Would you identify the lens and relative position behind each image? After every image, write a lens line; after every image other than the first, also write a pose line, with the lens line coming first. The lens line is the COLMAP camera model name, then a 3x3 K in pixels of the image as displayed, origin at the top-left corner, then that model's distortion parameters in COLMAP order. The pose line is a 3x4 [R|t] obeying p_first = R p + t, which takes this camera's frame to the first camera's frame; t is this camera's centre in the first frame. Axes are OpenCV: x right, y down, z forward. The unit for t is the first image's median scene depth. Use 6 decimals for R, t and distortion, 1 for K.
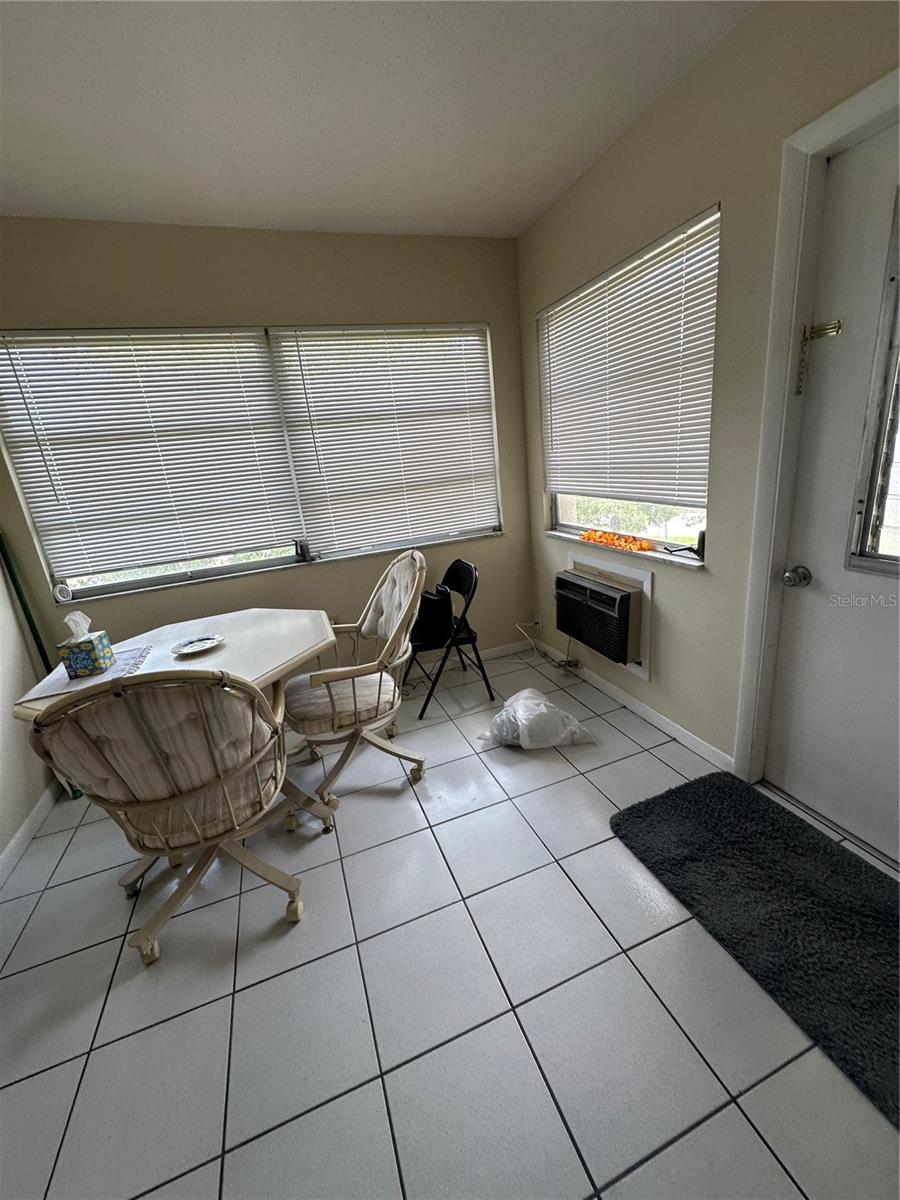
lens RADIAL K [[480.3, 0, 448.9], [0, 480.3, 600.2], [0, 0, 1]] dist [-0.002879, 0.001098]
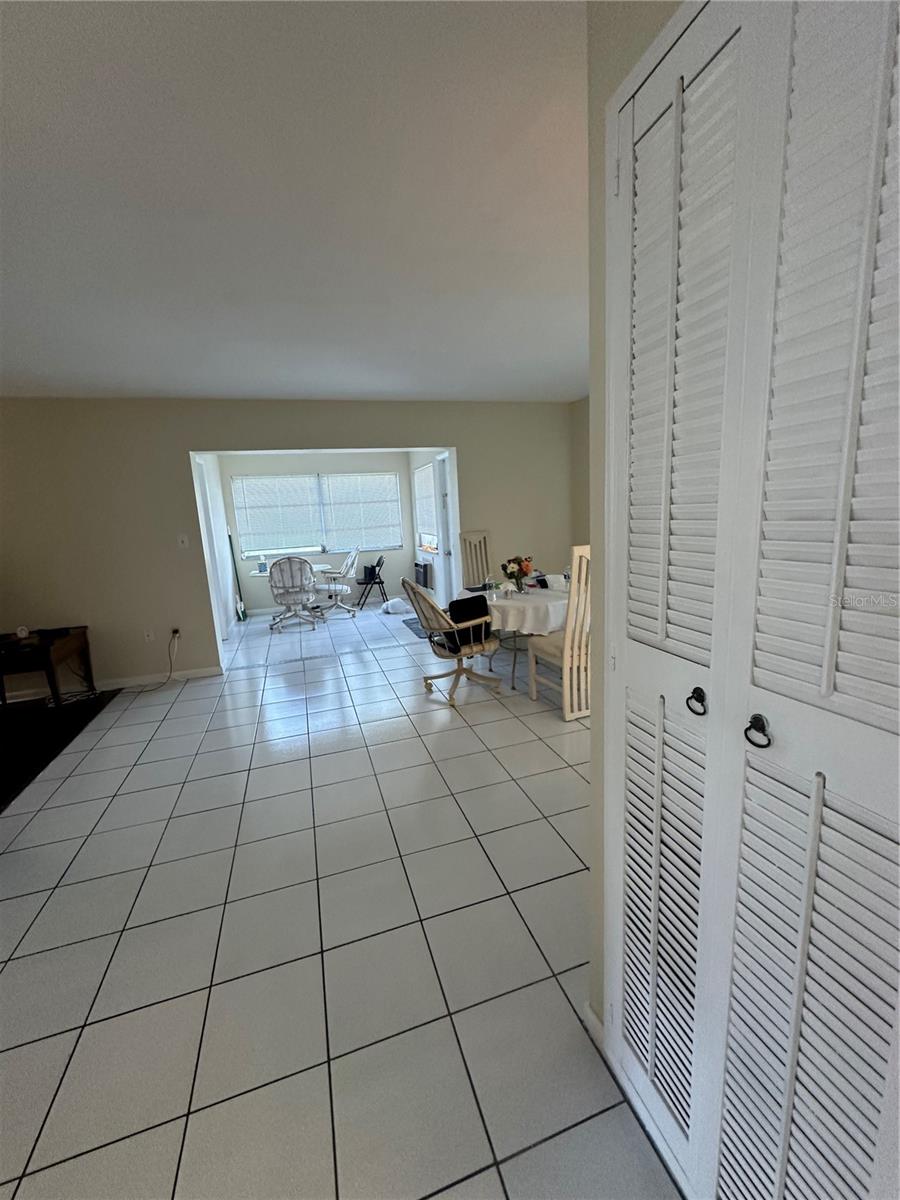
lens RADIAL K [[480.3, 0, 452.7], [0, 480.3, 604.3], [0, 0, 1]] dist [-0.002879, 0.001098]
pose [[0.998151, 0.053362, -0.029105, 0.636598], [-0.056016, 0.993446, -0.099638, 0.537331], [0.023597, 0.101084, 0.994598, -2.030573]]
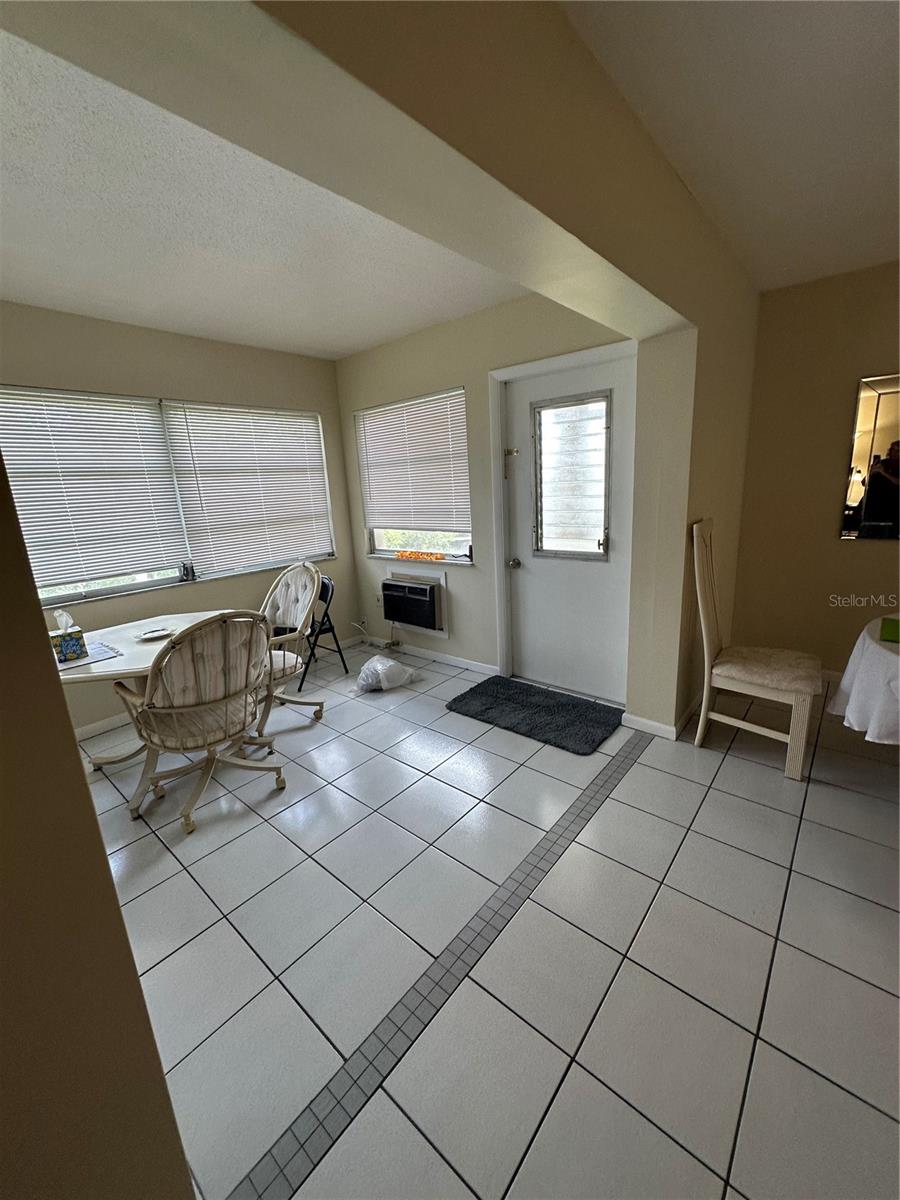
lens RADIAL K [[480.3, 0, 448.1], [0, 480.3, 601.9], [0, 0, 1]] dist [-0.002879, 0.001098]
pose [[0.873496, -0.065065, 0.482464, -0.383723], [0.110784, 0.991594, -0.066847, 0.157196], [-0.474059, 0.111840, 0.873361, -0.467499]]
